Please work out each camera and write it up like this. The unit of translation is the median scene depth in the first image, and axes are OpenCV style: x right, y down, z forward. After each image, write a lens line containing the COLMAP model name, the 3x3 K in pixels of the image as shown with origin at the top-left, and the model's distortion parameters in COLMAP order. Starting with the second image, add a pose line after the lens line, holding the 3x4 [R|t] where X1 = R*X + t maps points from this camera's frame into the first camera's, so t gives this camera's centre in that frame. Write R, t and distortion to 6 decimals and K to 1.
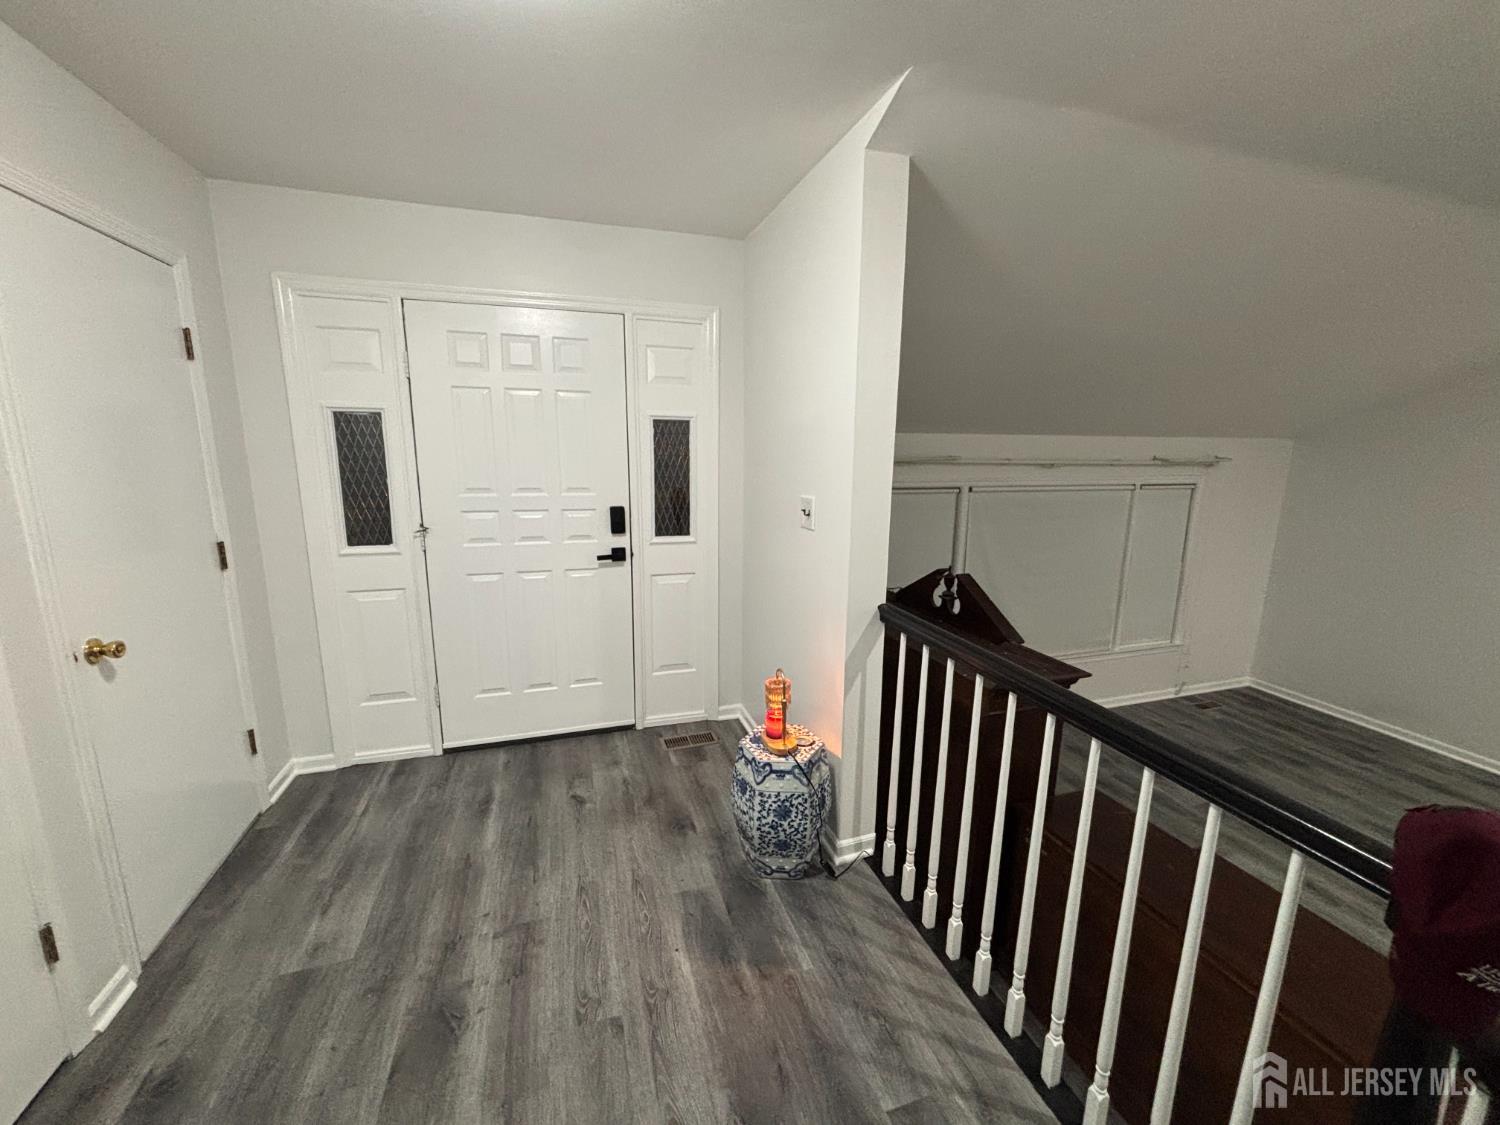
lens RADIAL K [[600.9, 0, 751.7], [0, 600.9, 557.5], [0, 0, 1]] dist [-0.002275, 0.001013]
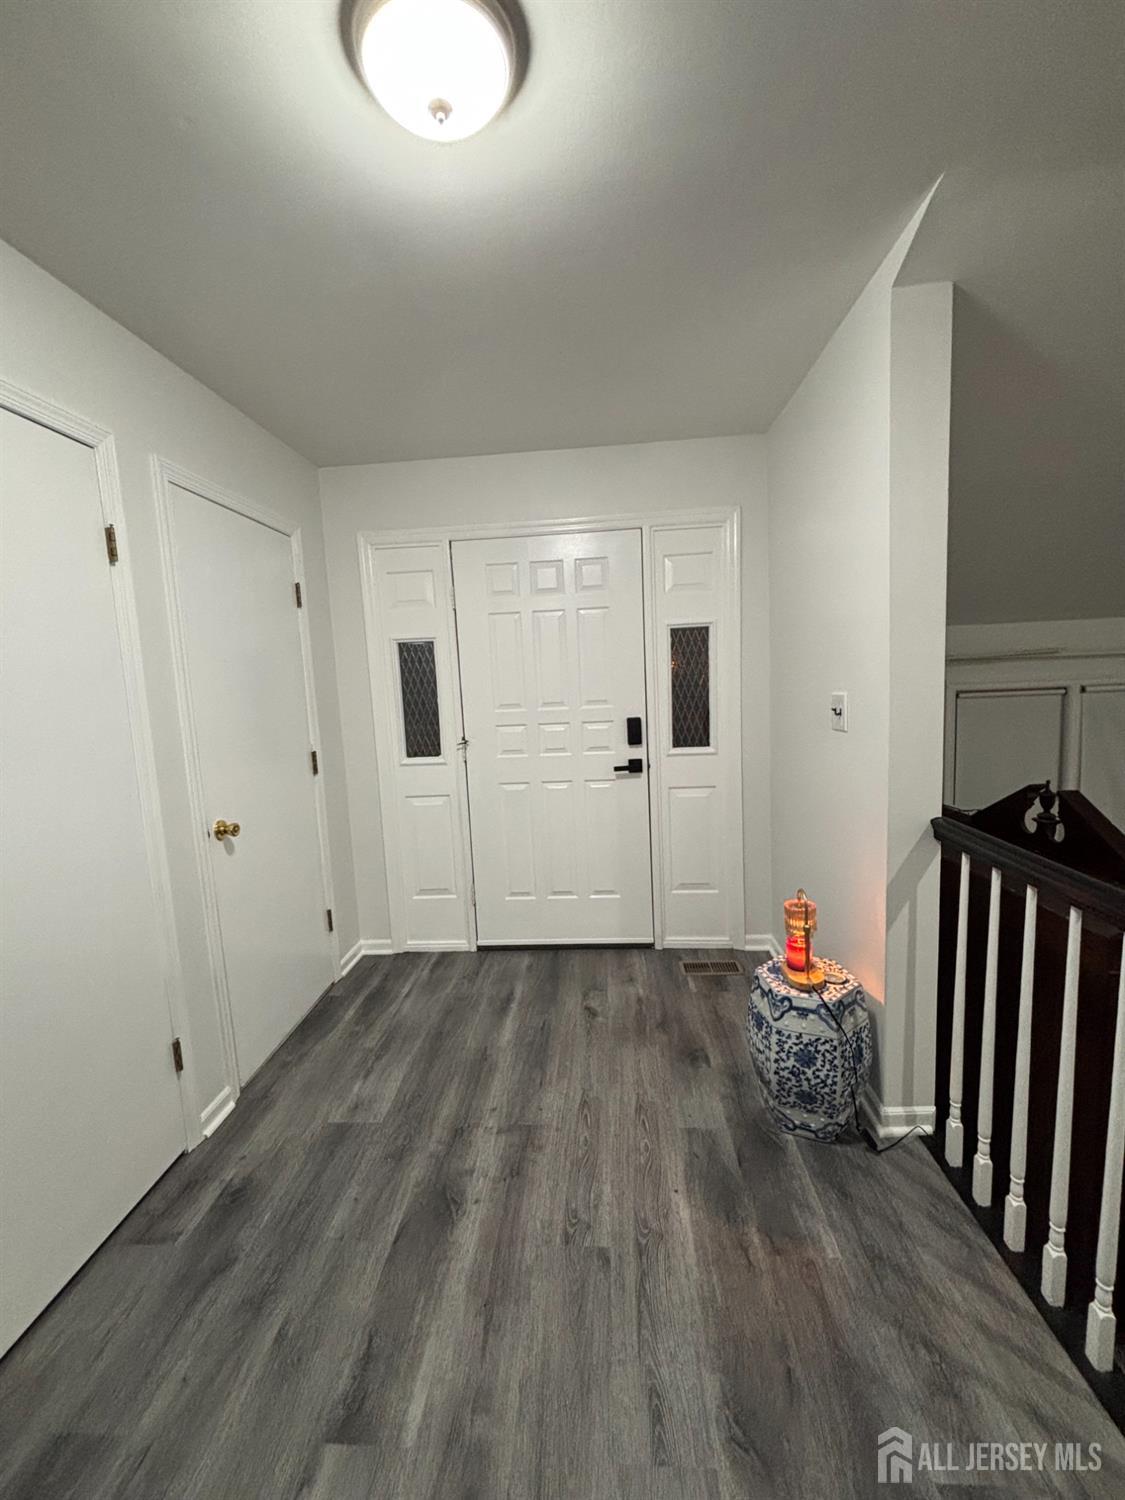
lens RADIAL K [[600.9, 0, 566.7], [0, 600.9, 746.7], [0, 0, 1]] dist [-0.002275, 0.001013]
pose [[0.928174, -0.013926, -0.371886, 0.059002], [-0.010605, 0.997904, -0.063838, 0.039820], [0.371995, 0.063197, 0.926081, 0.053538]]
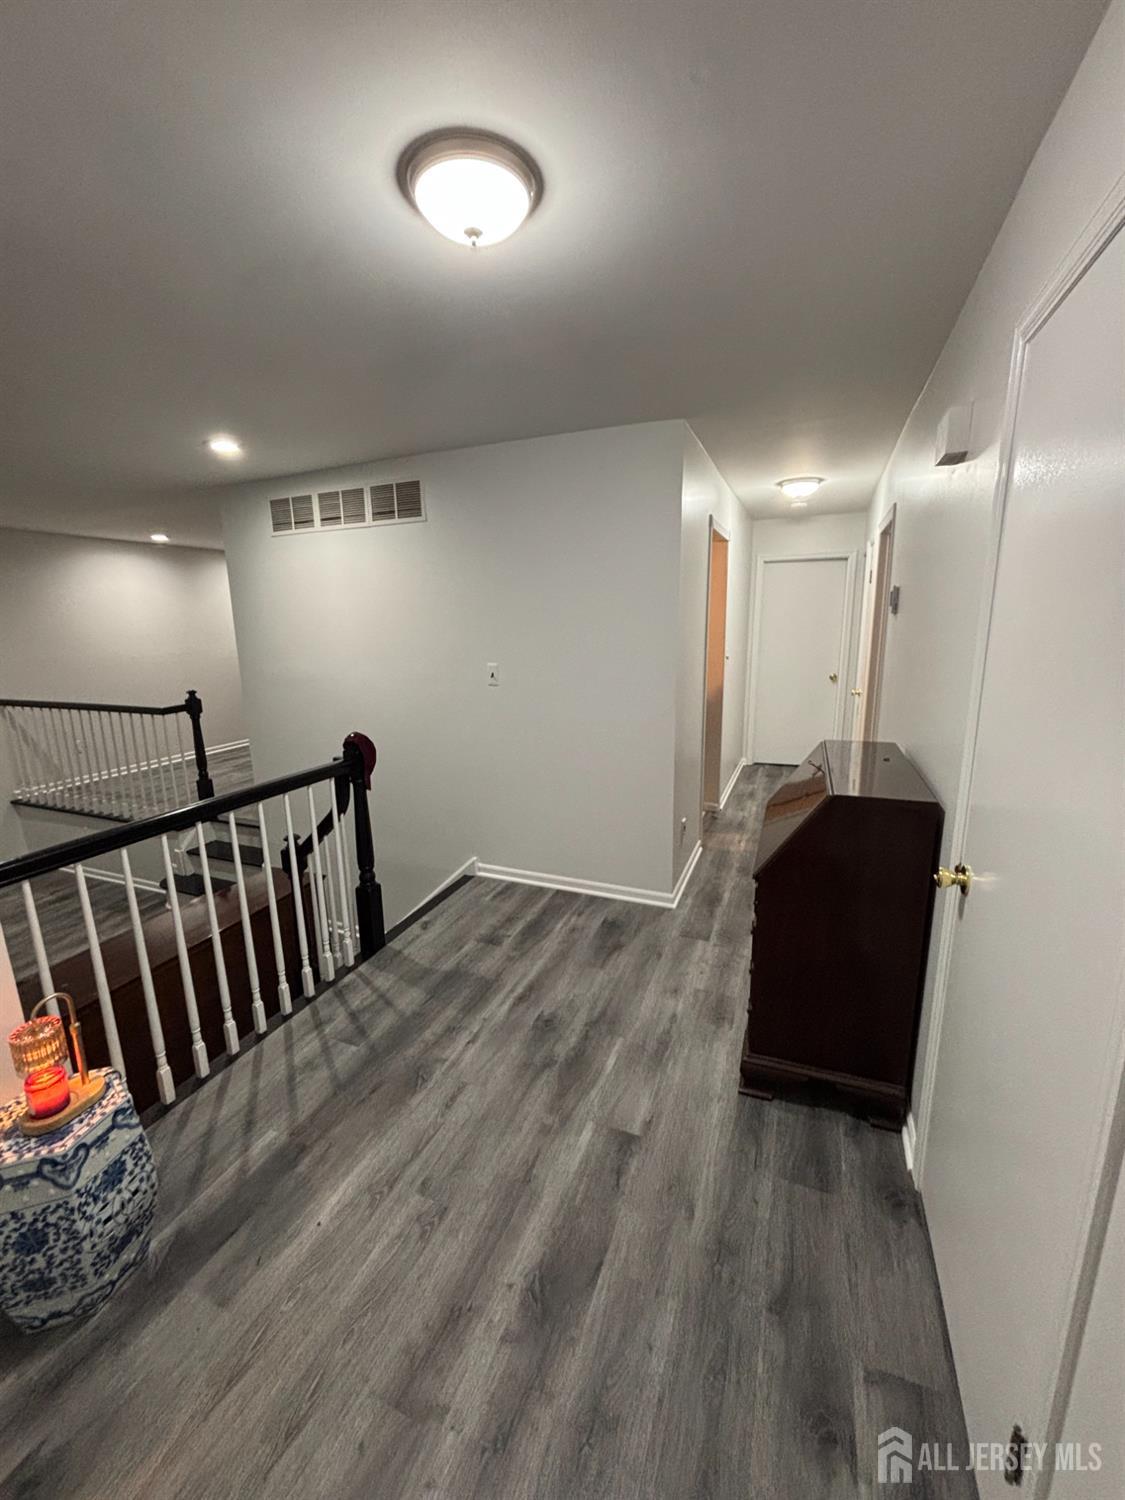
lens RADIAL K [[600.9, 0, 565.9], [0, 600.9, 745.8], [0, 0, 1]] dist [-0.002275, 0.001013]
pose [[-0.766075, -0.129519, 0.629567, -0.746969], [0.132257, 0.926763, 0.351594, -0.217752], [-0.628997, 0.352612, -0.692840, 0.986973]]
